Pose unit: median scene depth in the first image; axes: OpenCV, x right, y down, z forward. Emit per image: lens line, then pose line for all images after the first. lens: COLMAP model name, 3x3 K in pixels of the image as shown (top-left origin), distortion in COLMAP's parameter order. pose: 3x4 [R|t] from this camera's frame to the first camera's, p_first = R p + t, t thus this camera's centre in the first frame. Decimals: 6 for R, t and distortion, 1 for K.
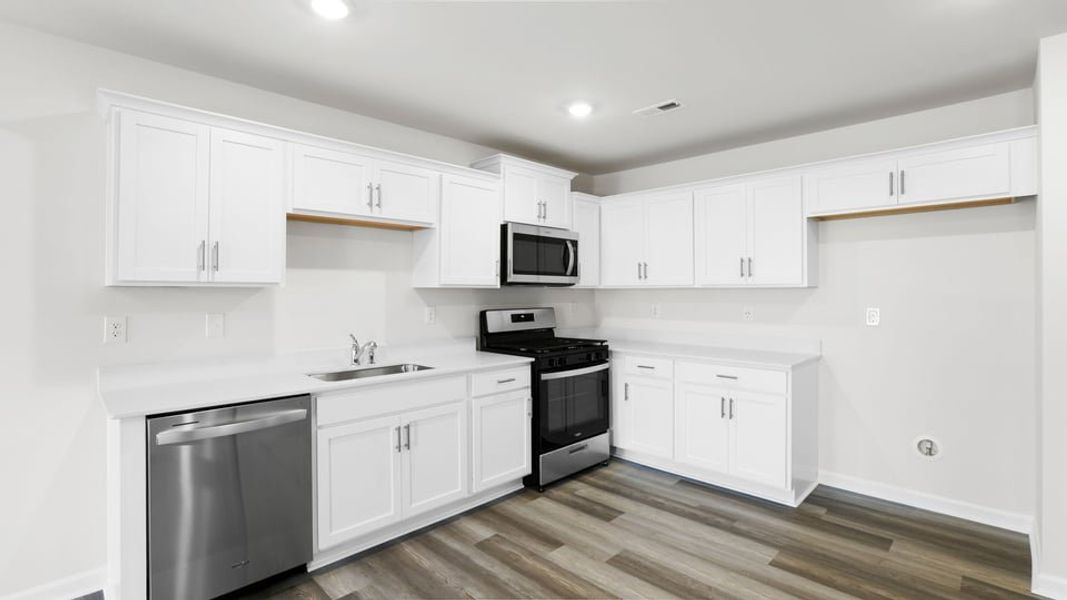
lens RADIAL K [[492.2, 0, 528.5], [0, 492.2, 288.7], [0, 0, 1]] dist [-0.020466, 0.002034]
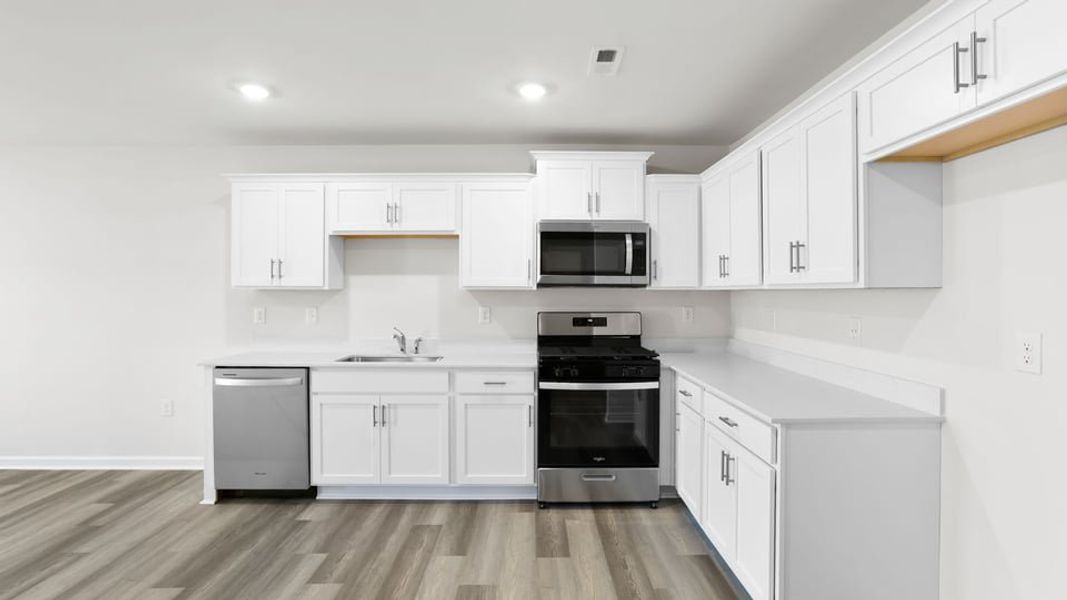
lens RADIAL K [[492.2, 0, 525.8], [0, 492.2, 293.0], [0, 0, 1]] dist [-0.020466, 0.002034]
pose [[0.710700, 0.004359, -0.703481, 0.673934], [0.001082, 0.999973, 0.007290, -0.001994], [0.703494, -0.005942, 0.710676, 0.324791]]
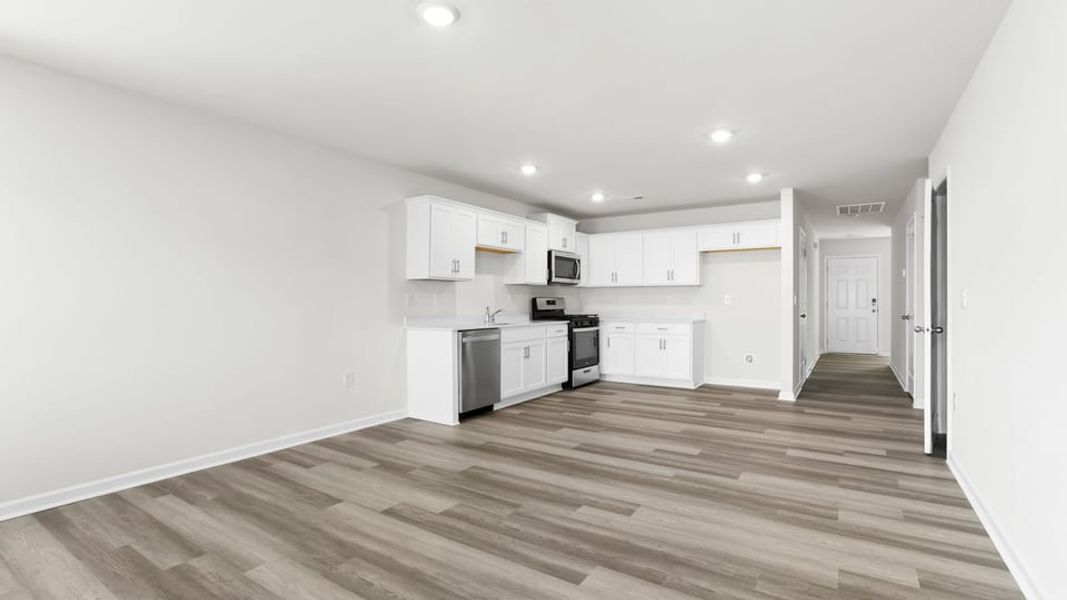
lens RADIAL K [[492.2, 0, 531.1], [0, 492.2, 300.1], [0, 0, 1]] dist [-0.020466, 0.002034]
pose [[0.980511, 0.001781, 0.196454, -0.528433], [-0.002043, 0.999997, 0.001130, 0.058697], [-0.196451, -0.001509, 0.980512, -0.887400]]
